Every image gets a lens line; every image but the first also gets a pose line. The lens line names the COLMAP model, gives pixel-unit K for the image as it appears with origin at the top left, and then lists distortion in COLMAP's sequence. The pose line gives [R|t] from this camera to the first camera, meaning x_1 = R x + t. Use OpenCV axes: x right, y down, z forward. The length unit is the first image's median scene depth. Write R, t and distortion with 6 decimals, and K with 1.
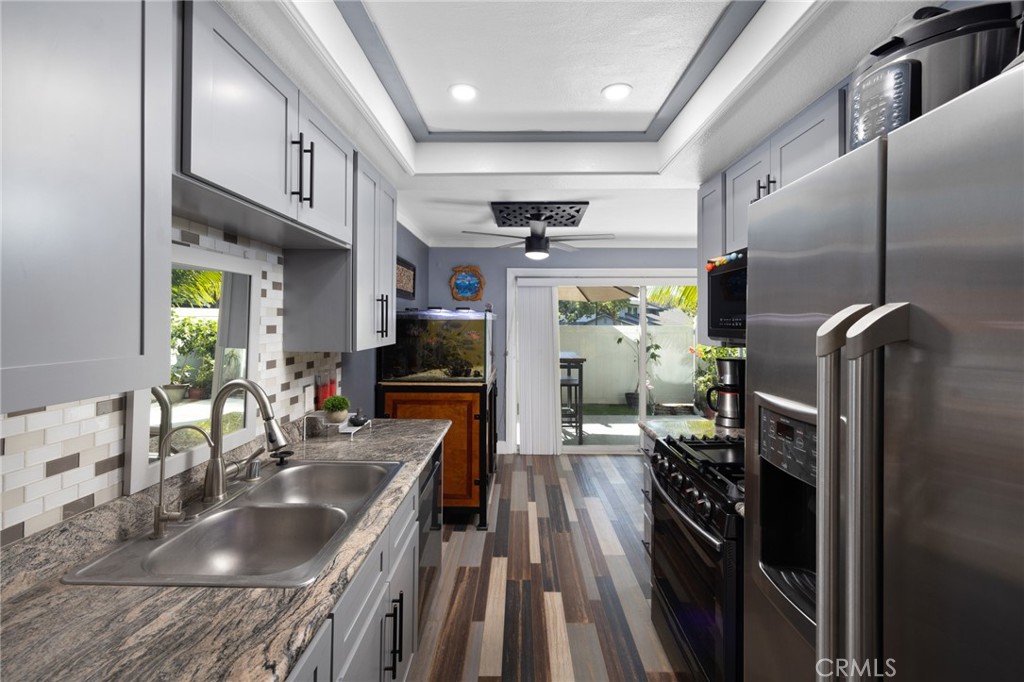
lens RADIAL K [[413.8, 0, 513.4], [0, 413.8, 319.1], [0, 0, 1]] dist [0.001342, -0.000173]
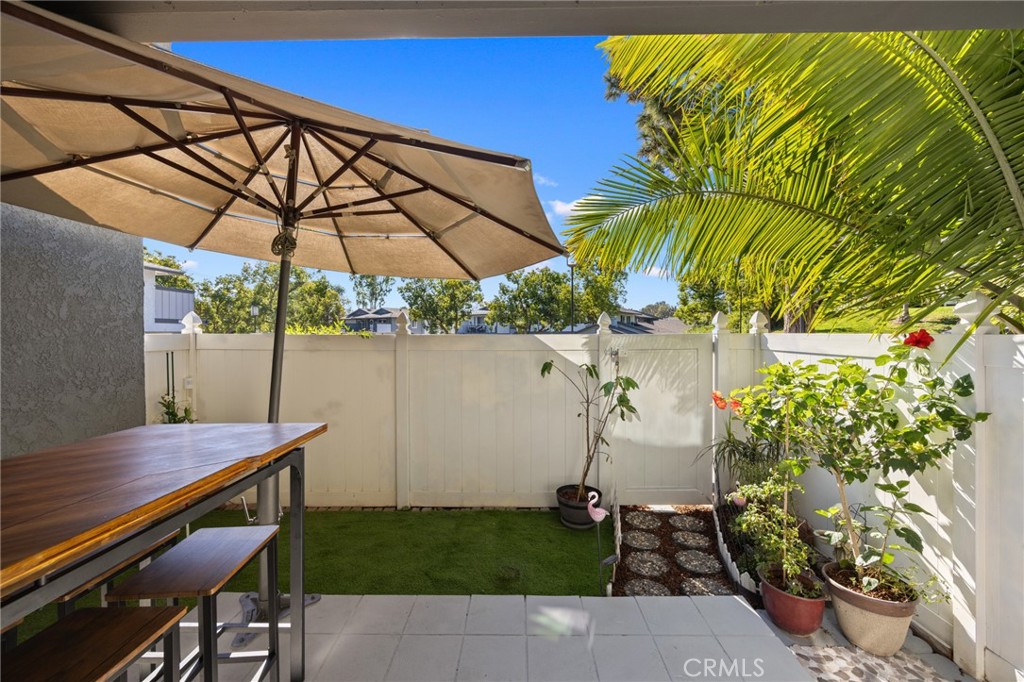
lens RADIAL K [[413.8, 0, 509.2], [0, 413.8, 335.2], [0, 0, 1]] dist [0.001342, -0.000173]
pose [[0.999997, -0.002120, 0.001554, 0.212742], [0.002096, 0.999876, 0.015638, 0.010412], [-0.001587, -0.015634, 0.999877, 0.550321]]
